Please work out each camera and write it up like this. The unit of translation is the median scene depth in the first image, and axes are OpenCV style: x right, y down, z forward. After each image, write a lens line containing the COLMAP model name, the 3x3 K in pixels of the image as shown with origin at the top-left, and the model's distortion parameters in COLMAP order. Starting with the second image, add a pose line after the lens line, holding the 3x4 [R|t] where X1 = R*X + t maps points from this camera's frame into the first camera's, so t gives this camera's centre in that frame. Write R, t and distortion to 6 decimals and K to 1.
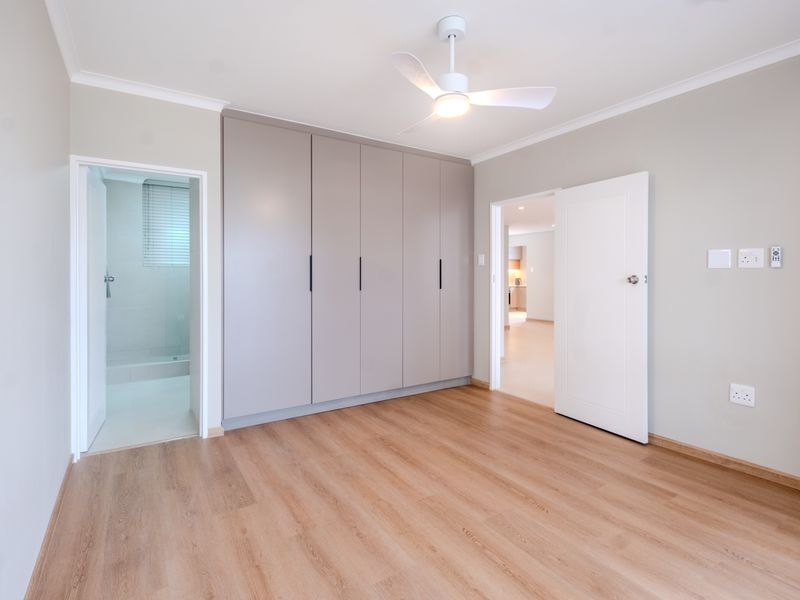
lens RADIAL K [[413.0, 0, 394.9], [0, 413.0, 275.8], [0, 0, 1]] dist [0.036018, -0.018871]
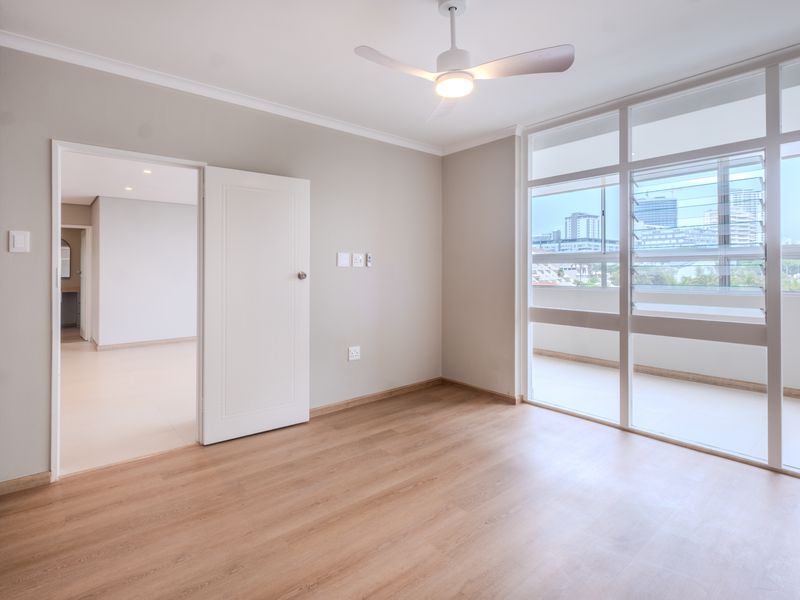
lens RADIAL K [[413.0, 0, 394.9], [0, 413.0, 275.8], [0, 0, 1]] dist [0.036018, -0.018871]
pose [[-0.132792, -0.004962, 0.991131, -0.534810], [0.002301, 0.999983, 0.005315, 0.004768], [-0.991141, 0.002986, -0.132779, 0.908237]]
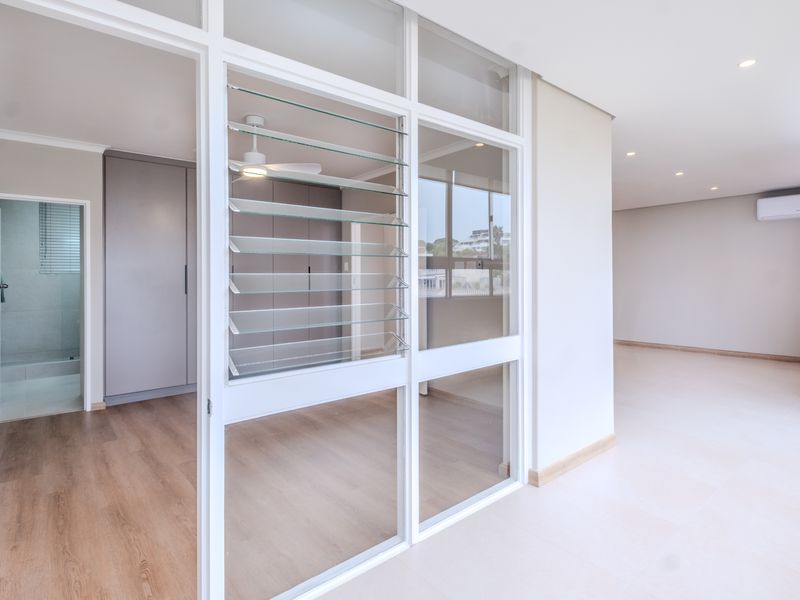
lens RADIAL K [[413.0, 0, 394.9], [0, 413.0, 275.8], [0, 0, 1]] dist [0.036018, -0.018871]
pose [[0.988933, -0.006134, 0.148234, 0.305477], [0.007477, 0.999936, -0.008505, -0.003385], [-0.148173, 0.009519, 0.988916, -0.437748]]
